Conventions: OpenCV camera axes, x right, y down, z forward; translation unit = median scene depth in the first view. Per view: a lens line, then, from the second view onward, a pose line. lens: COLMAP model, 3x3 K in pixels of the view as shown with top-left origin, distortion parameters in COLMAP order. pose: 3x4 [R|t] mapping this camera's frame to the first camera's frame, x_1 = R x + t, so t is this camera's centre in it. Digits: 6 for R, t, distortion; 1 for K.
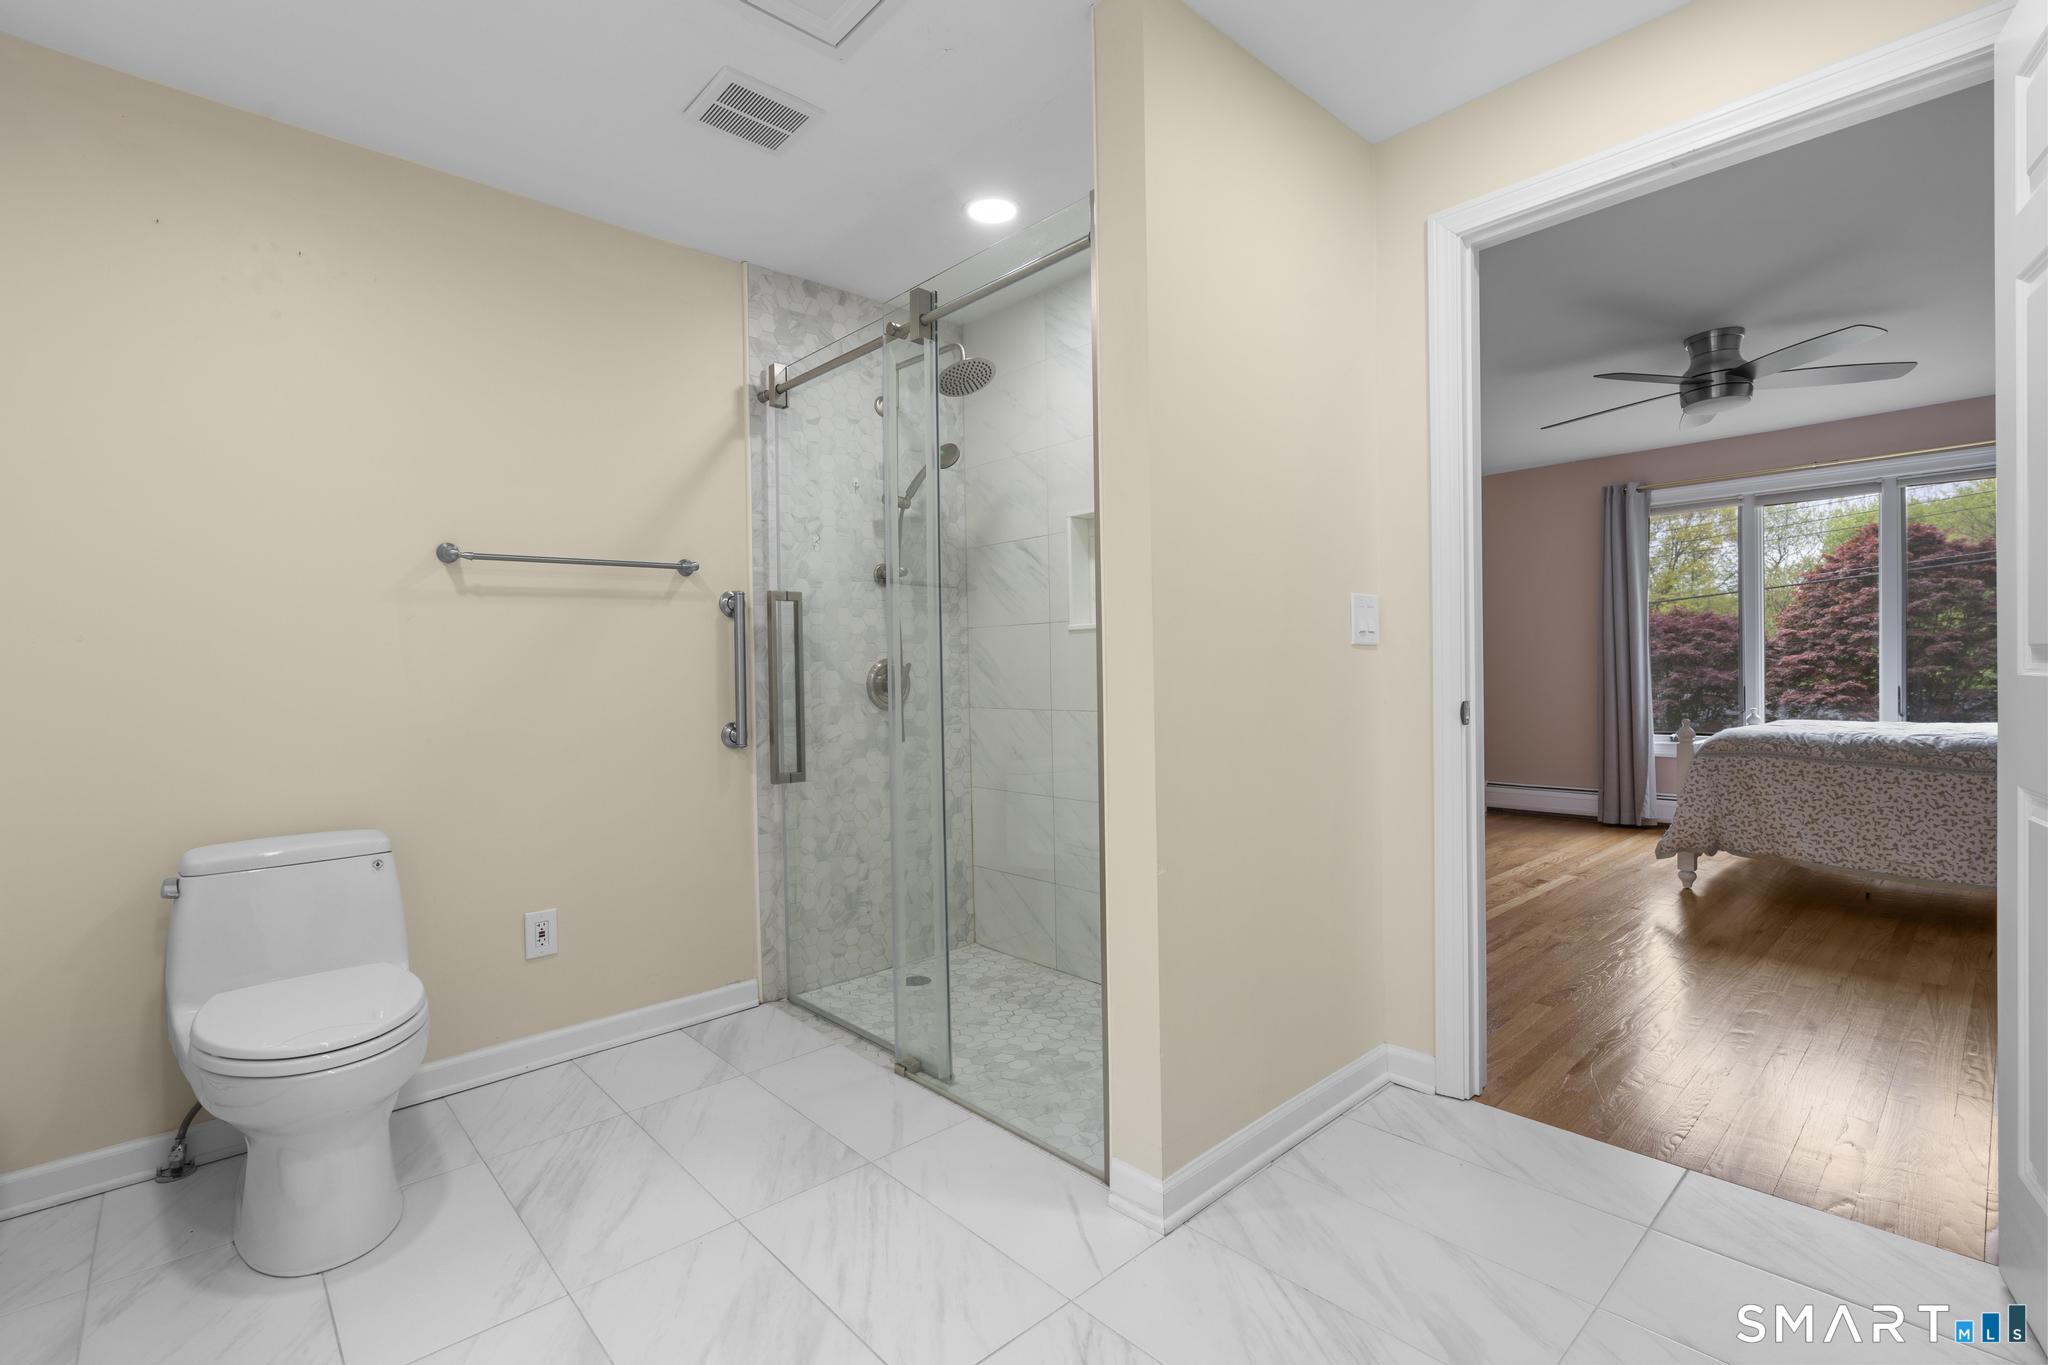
lens RADIAL K [[922.1, 0, 1027.9], [0, 922.1, 674.7], [0, 0, 1]] dist [-0.004723, 0.001701]
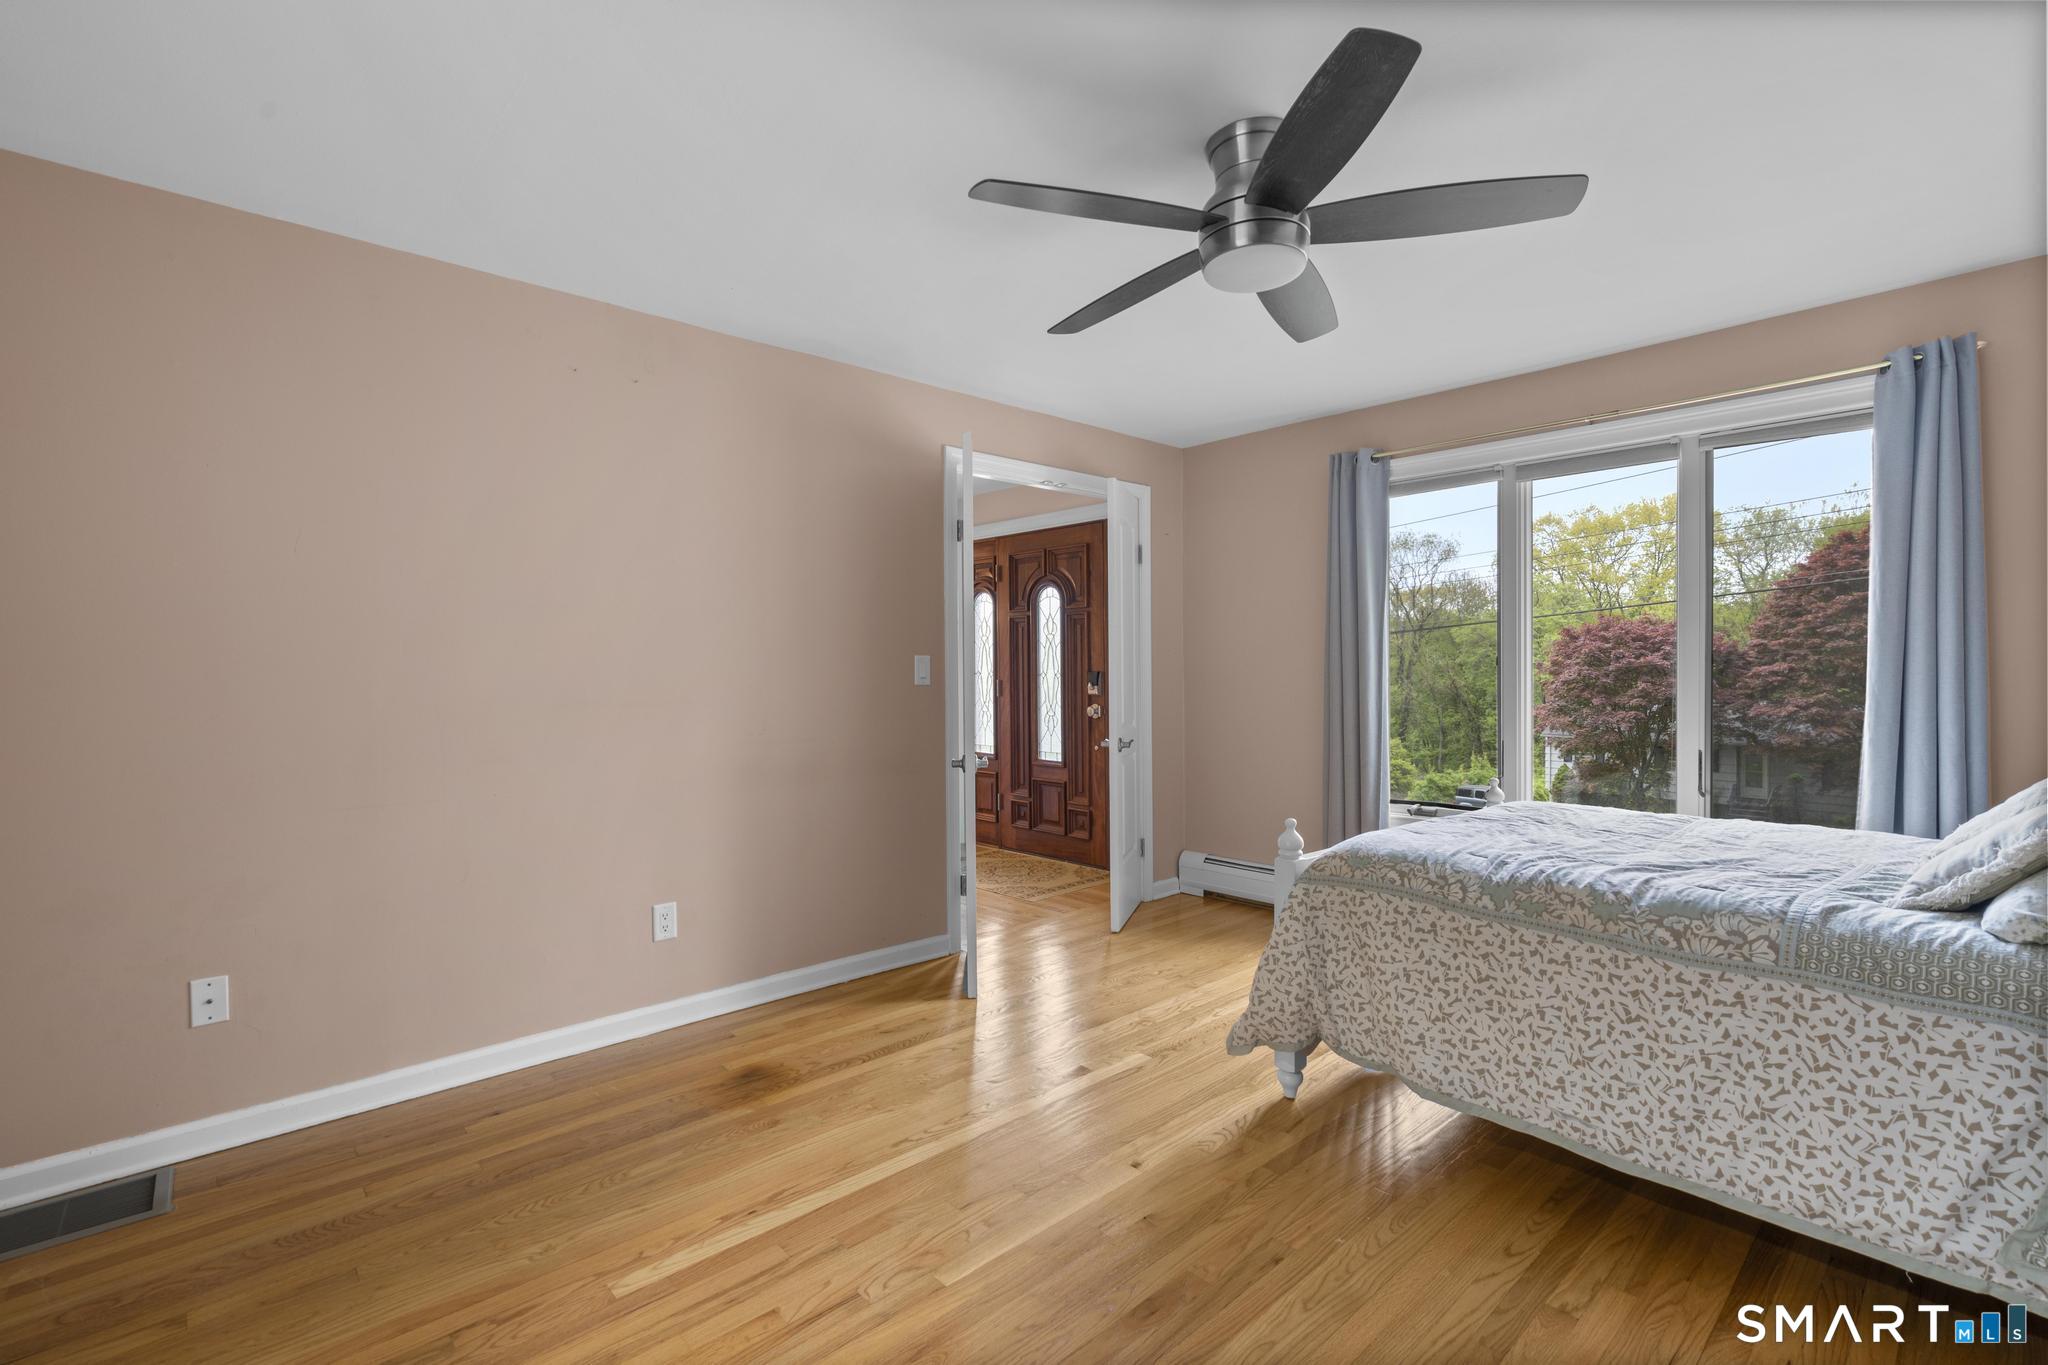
lens RADIAL K [[922.1, 0, 1022.8], [0, 922.1, 685.4], [0, 0, 1]] dist [-0.004723, 0.001701]
pose [[0.999975, 0.006807, 0.002055, 0.596148], [-0.006826, 0.999934, 0.009197, -0.047354], [-0.001992, -0.009211, 0.999956, 0.441282]]
